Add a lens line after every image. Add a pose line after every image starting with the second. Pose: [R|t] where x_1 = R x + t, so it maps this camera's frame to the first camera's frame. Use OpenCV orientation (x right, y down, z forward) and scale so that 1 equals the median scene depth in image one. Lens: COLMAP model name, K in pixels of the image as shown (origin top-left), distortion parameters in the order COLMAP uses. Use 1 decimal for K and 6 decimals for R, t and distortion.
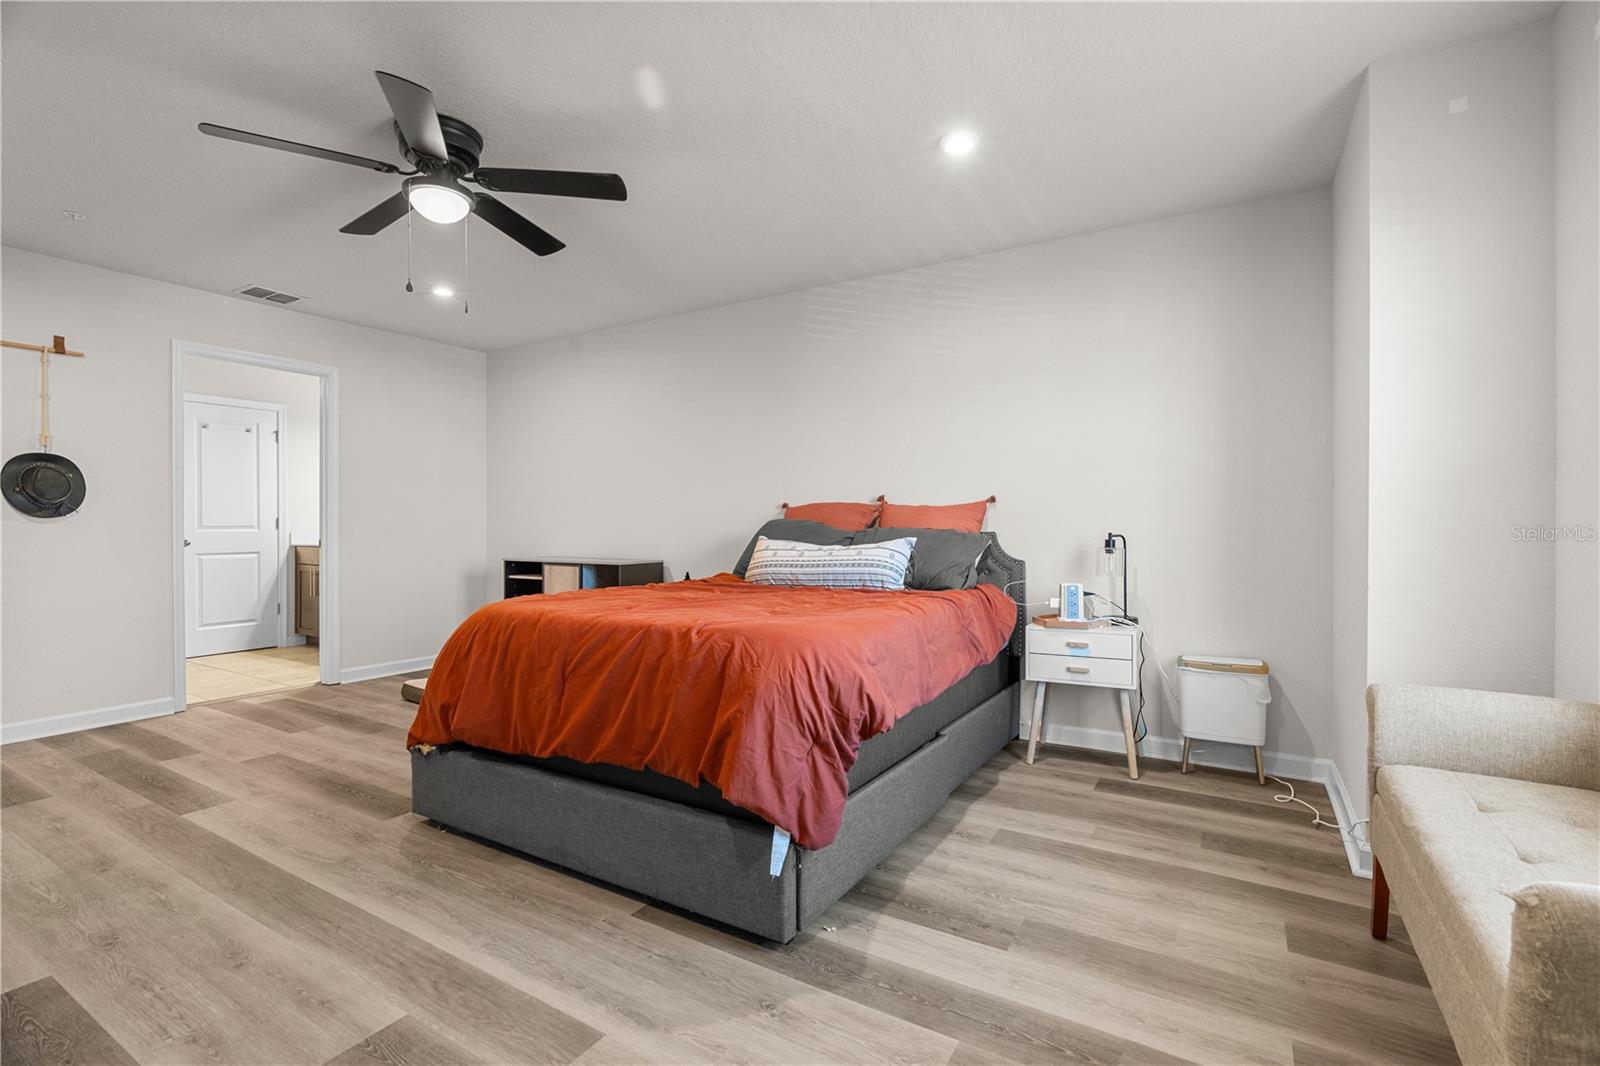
lens RADIAL K [[734.2, 0, 806.4], [0, 734.2, 528.6], [0, 0, 1]] dist [-0.007400, 0.003616]
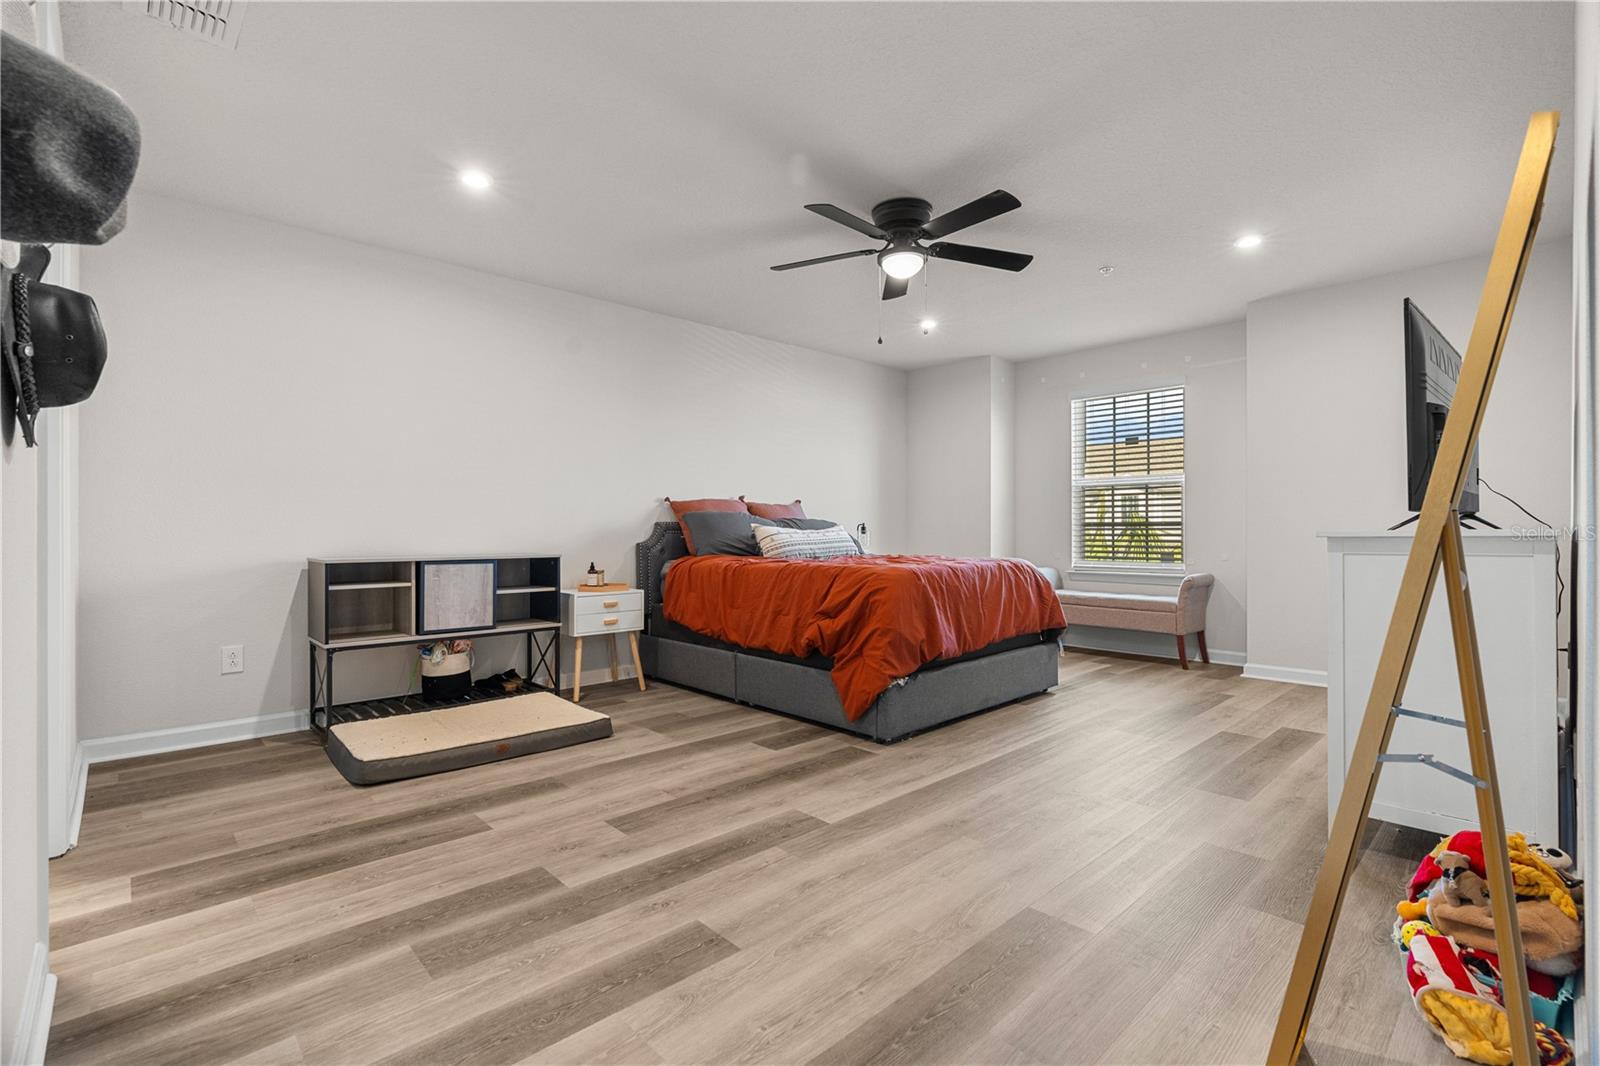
lens RADIAL K [[734.2, 0, 801.5], [0, 734.2, 530.7], [0, 0, 1]] dist [-0.007400, 0.003616]
pose [[0.252535, -0.001438, 0.967587, -1.671782], [0.005553, 0.999985, 0.000037, 0.029129], [-0.967572, 0.005364, 0.252539, 0.772224]]
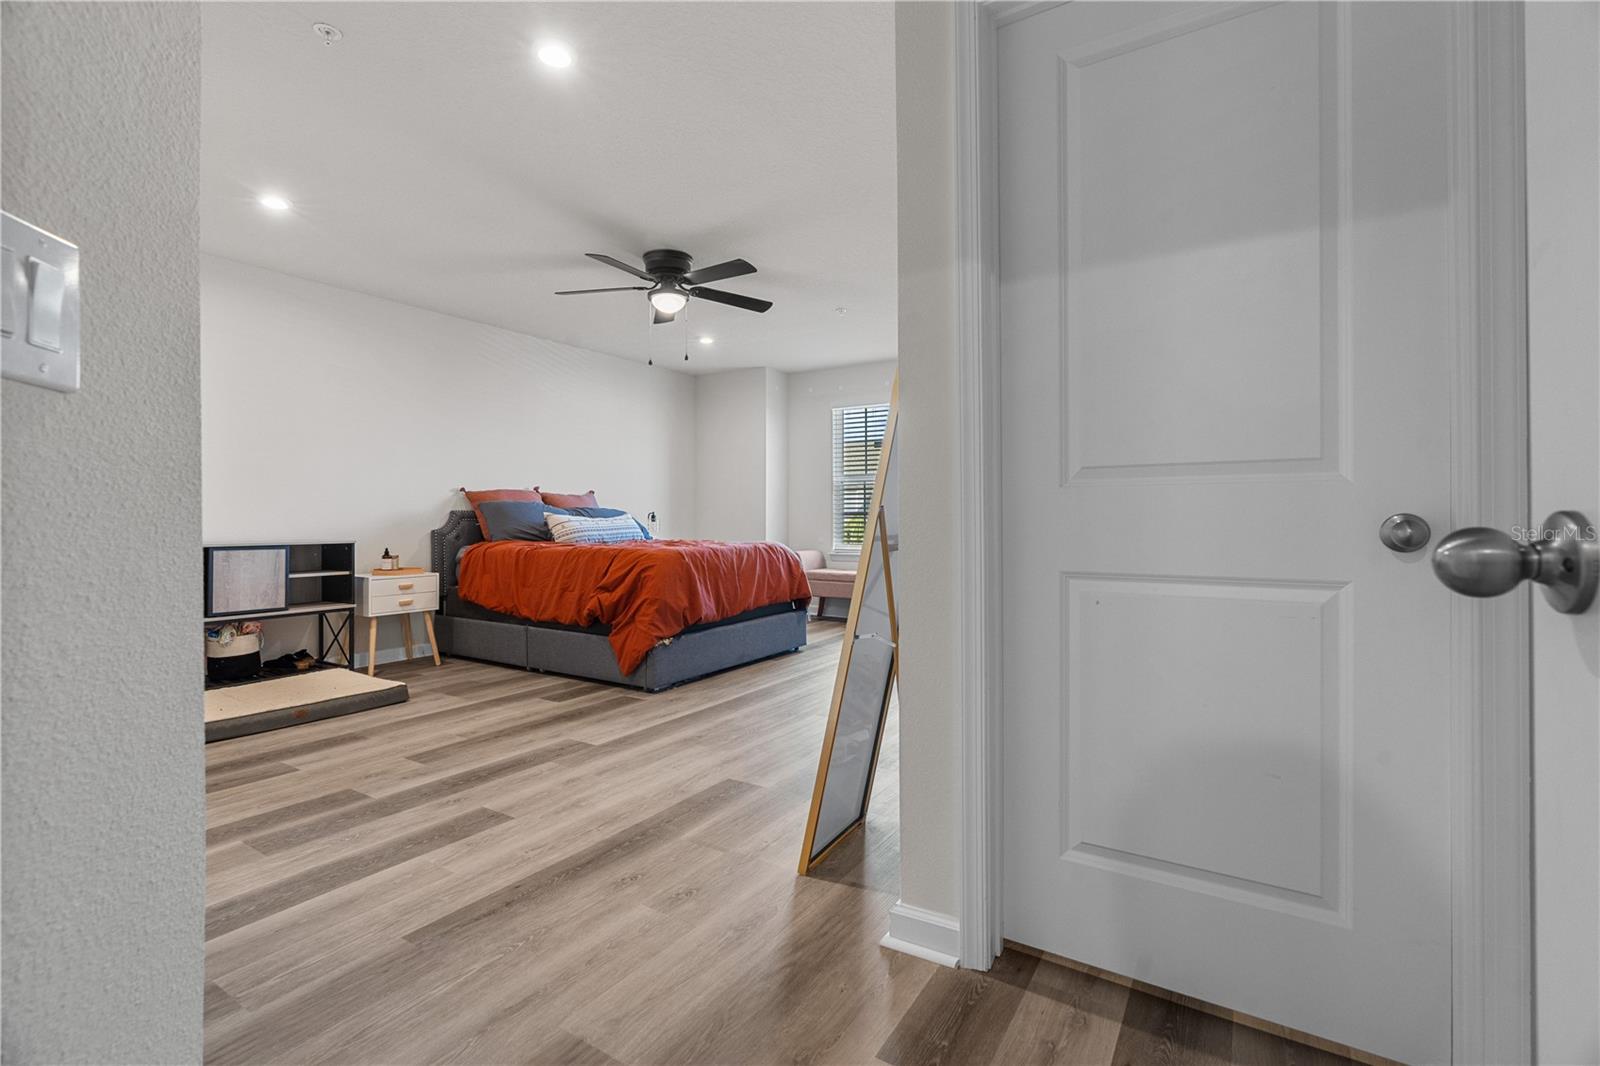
lens RADIAL K [[734.2, 0, 801.2], [0, 734.2, 518.1], [0, 0, 1]] dist [-0.007400, 0.003616]
pose [[0.007433, -0.000489, 0.999972, -1.944402], [0.004672, 0.999989, 0.000454, 0.029442], [-0.999961, 0.004669, 0.007435, 0.635993]]
